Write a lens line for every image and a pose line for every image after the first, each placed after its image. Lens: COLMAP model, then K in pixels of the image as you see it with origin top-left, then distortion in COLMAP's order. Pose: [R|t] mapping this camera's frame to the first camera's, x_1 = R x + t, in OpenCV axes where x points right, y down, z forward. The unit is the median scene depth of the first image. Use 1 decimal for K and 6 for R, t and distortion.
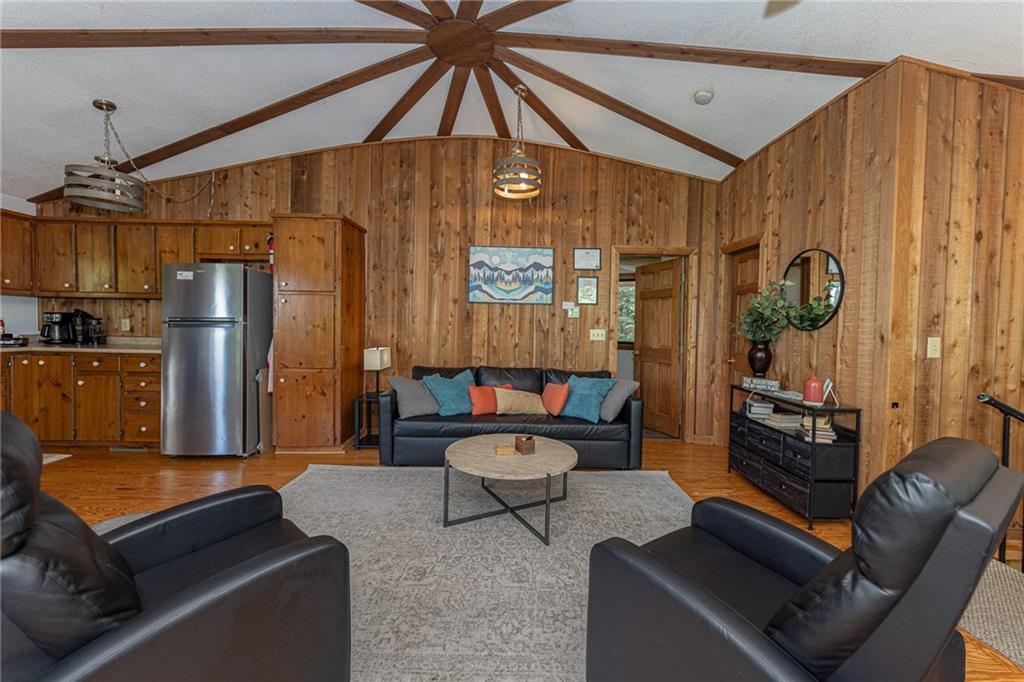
lens RADIAL K [[410.0, 0, 518.2], [0, 410.0, 333.9], [0, 0, 1]] dist [0.005823, -0.000716]
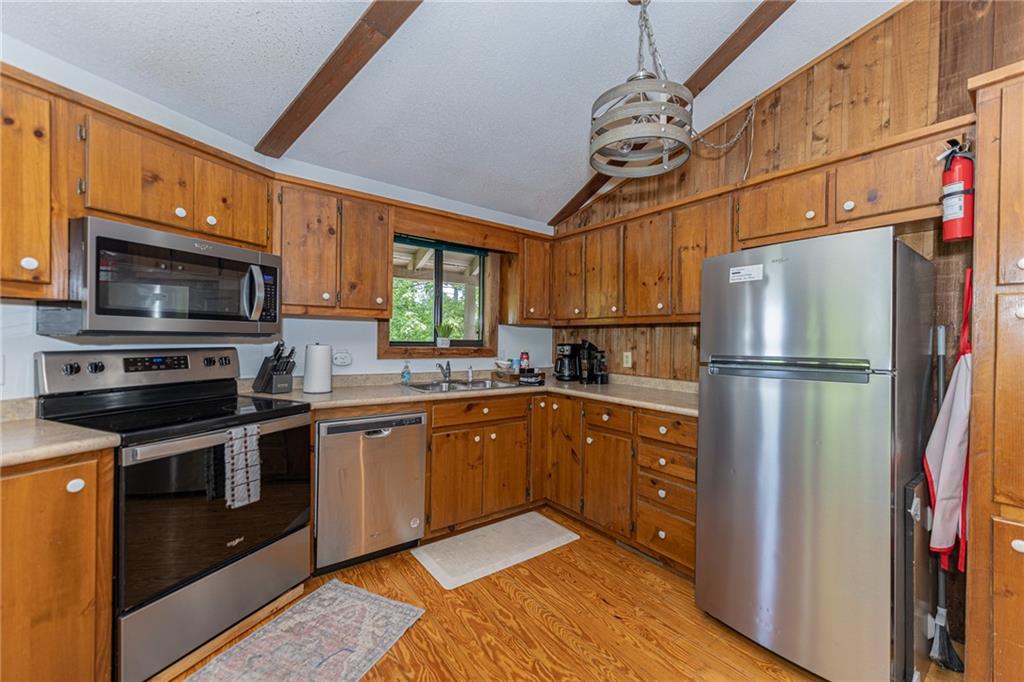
lens RADIAL K [[410.0, 0, 517.5], [0, 410.0, 338.7], [0, 0, 1]] dist [0.005823, -0.000716]
pose [[0.590354, -0.011228, -0.807066, -0.501954], [-0.022940, 0.999266, -0.030682, -0.035254], [0.806818, 0.036627, 0.589664, 0.422117]]
